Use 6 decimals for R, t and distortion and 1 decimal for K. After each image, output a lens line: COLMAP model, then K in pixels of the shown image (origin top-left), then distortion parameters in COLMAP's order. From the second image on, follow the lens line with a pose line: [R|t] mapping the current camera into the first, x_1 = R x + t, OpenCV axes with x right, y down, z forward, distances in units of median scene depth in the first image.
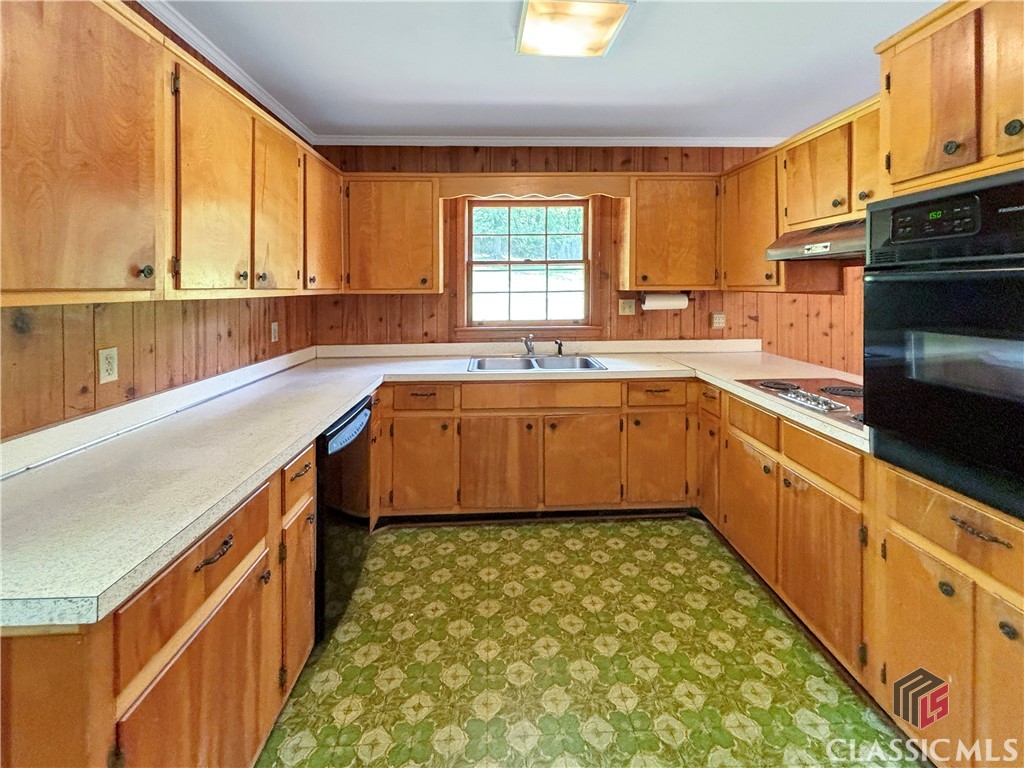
lens RADIAL K [[455.5, 0, 512.0], [0, 455.5, 286.2], [0, 0, 1]] dist [0.000932, 0.000018]
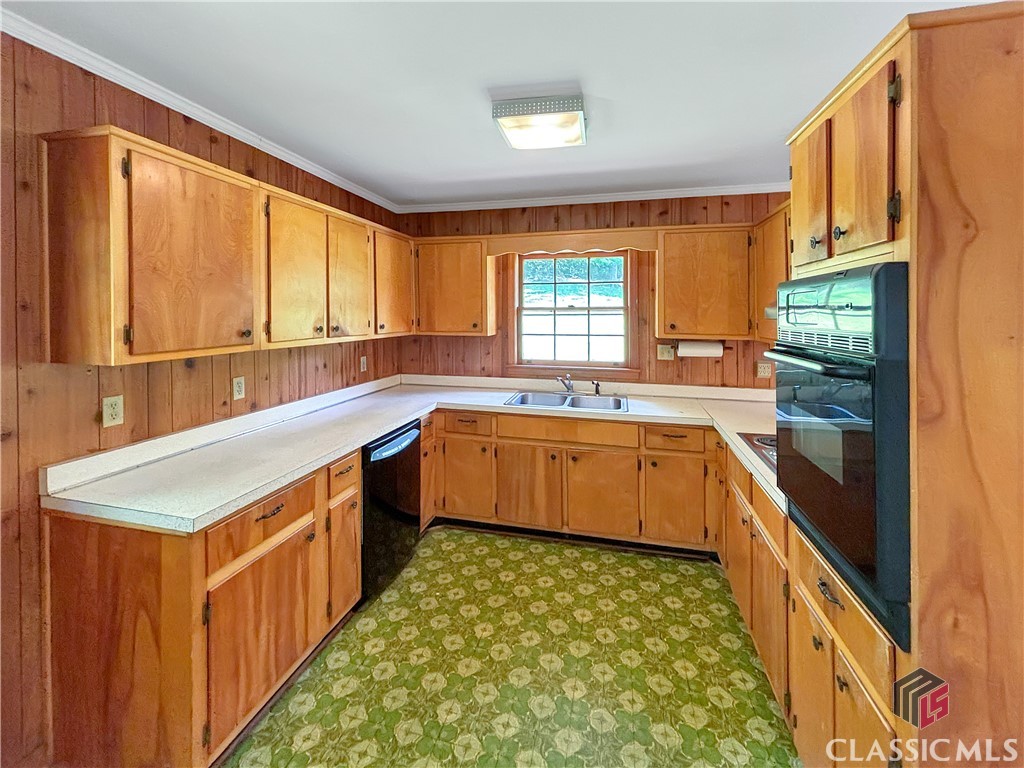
lens RADIAL K [[451.6, 0, 500.1], [0, 451.6, 312.2], [0, 0, 1]] dist [0.000874, -0.000058]
pose [[0.954286, 0.009823, -0.298732, 0.242542], [-0.008460, 0.999947, 0.005854, -0.059066], [0.298774, -0.003060, 0.954319, -0.118129]]
